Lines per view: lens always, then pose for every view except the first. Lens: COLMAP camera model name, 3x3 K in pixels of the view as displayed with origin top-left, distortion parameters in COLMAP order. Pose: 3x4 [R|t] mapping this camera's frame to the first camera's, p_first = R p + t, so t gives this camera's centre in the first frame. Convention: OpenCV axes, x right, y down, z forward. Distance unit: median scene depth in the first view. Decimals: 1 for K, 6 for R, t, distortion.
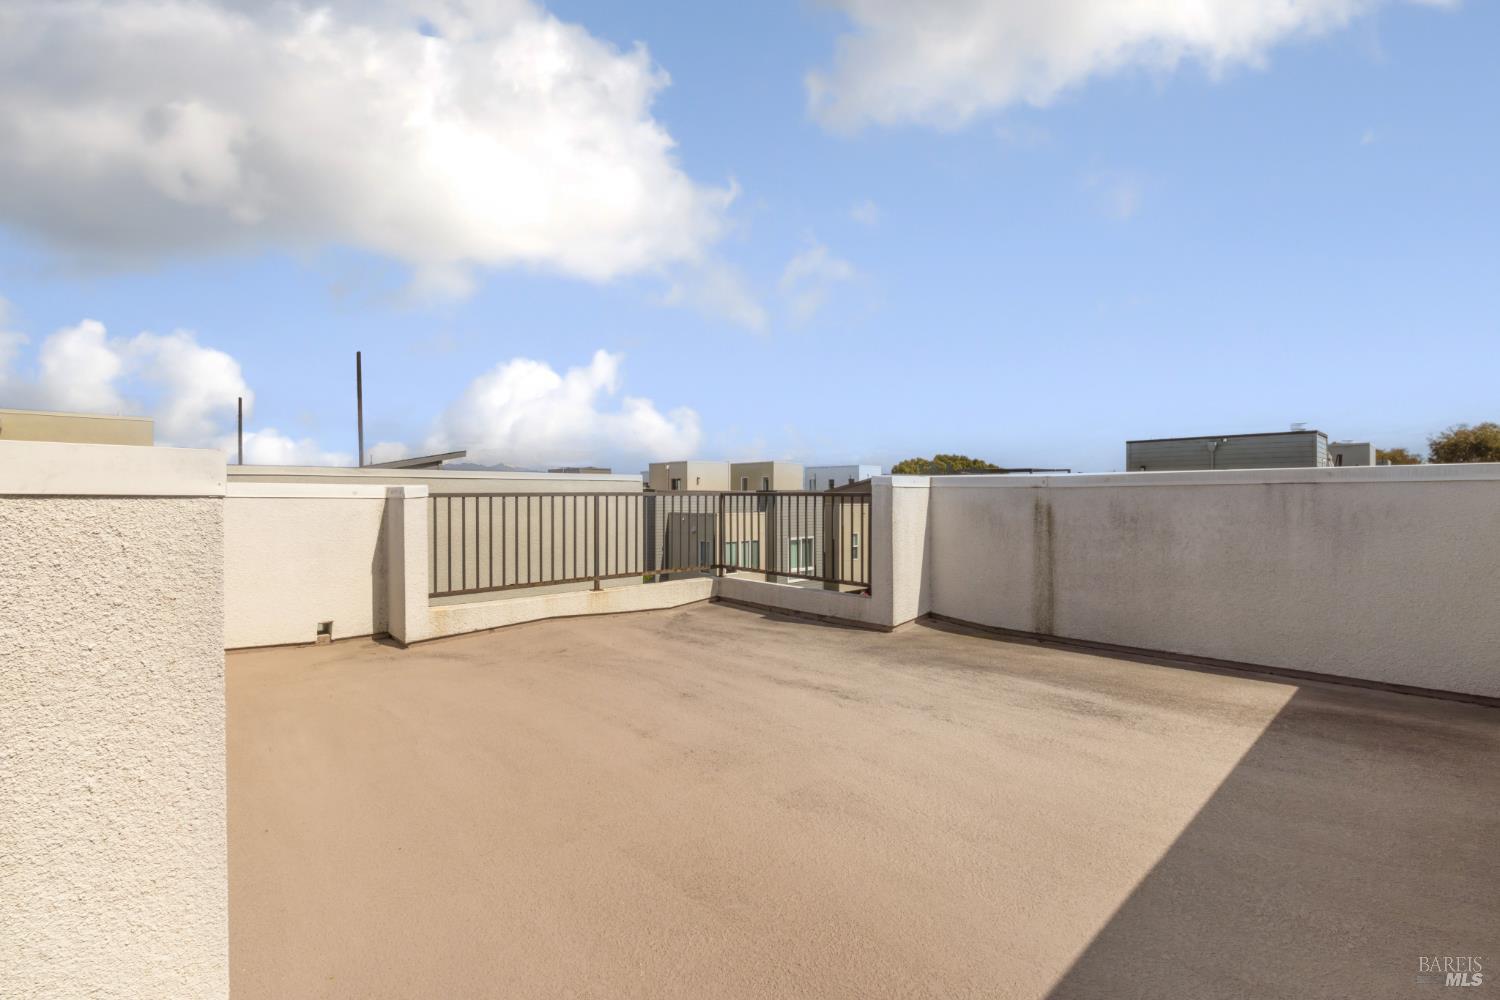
lens RADIAL K [[658.2, 0, 748.4], [0, 658.2, 497.3], [0, 0, 1]] dist [-0.000503, 0.000387]
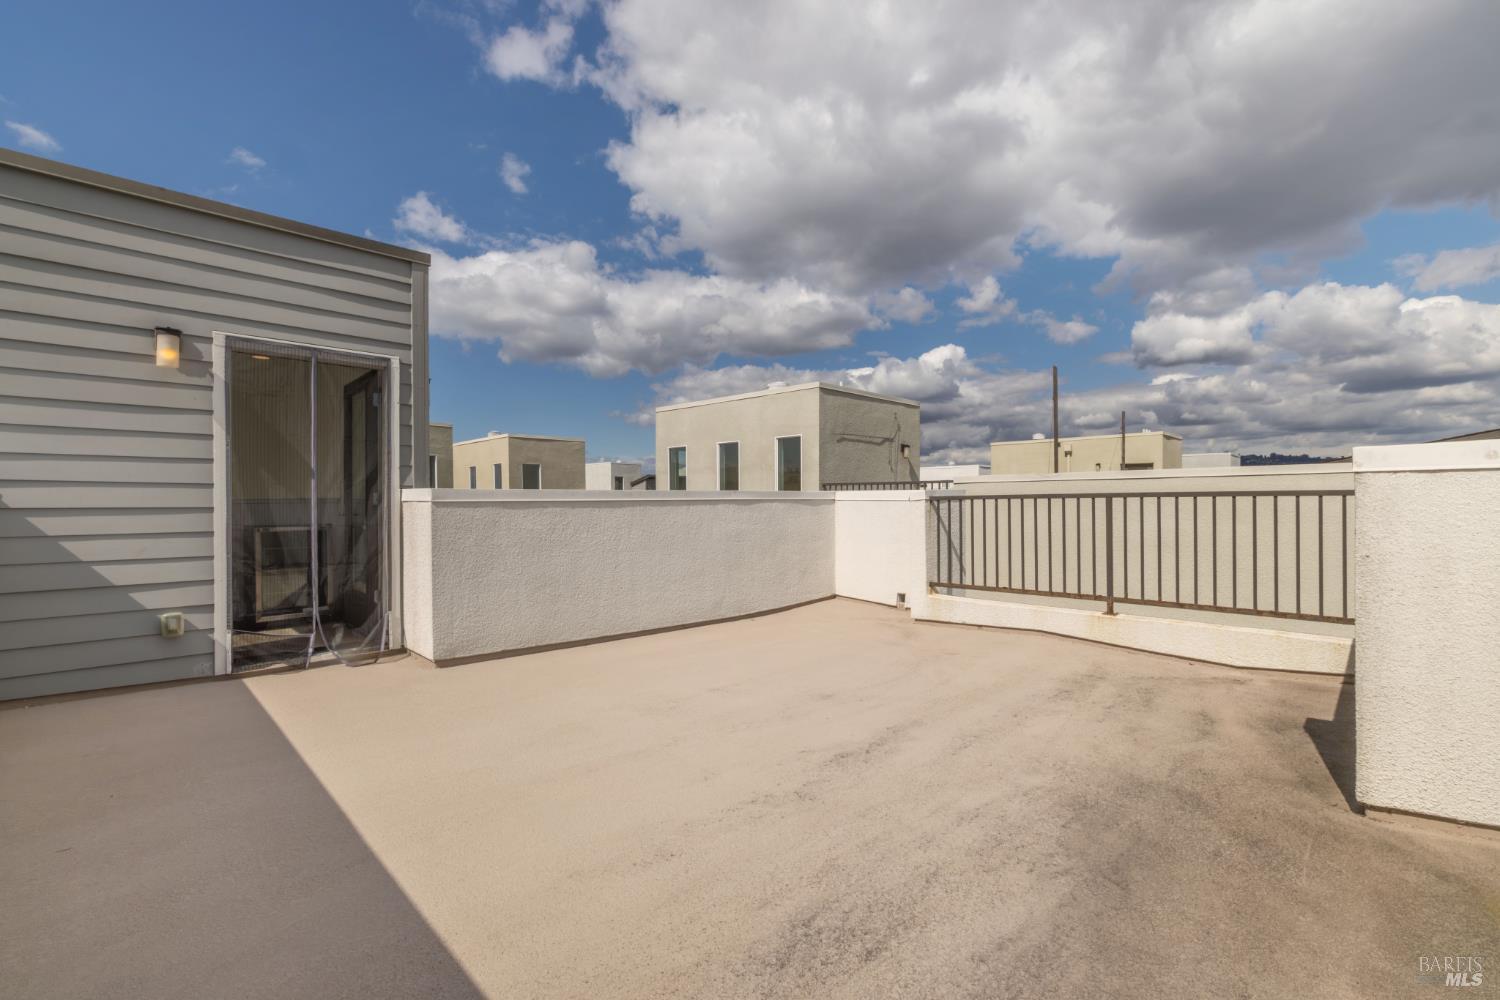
lens RADIAL K [[658.2, 0, 748.4], [0, 658.2, 502.1], [0, 0, 1]] dist [-0.000503, 0.000387]
pose [[0.023097, 0.002033, -0.999731, 0.659599], [0.007233, 0.999971, 0.002201, -0.002224], [0.999707, -0.007281, 0.023082, 0.616429]]
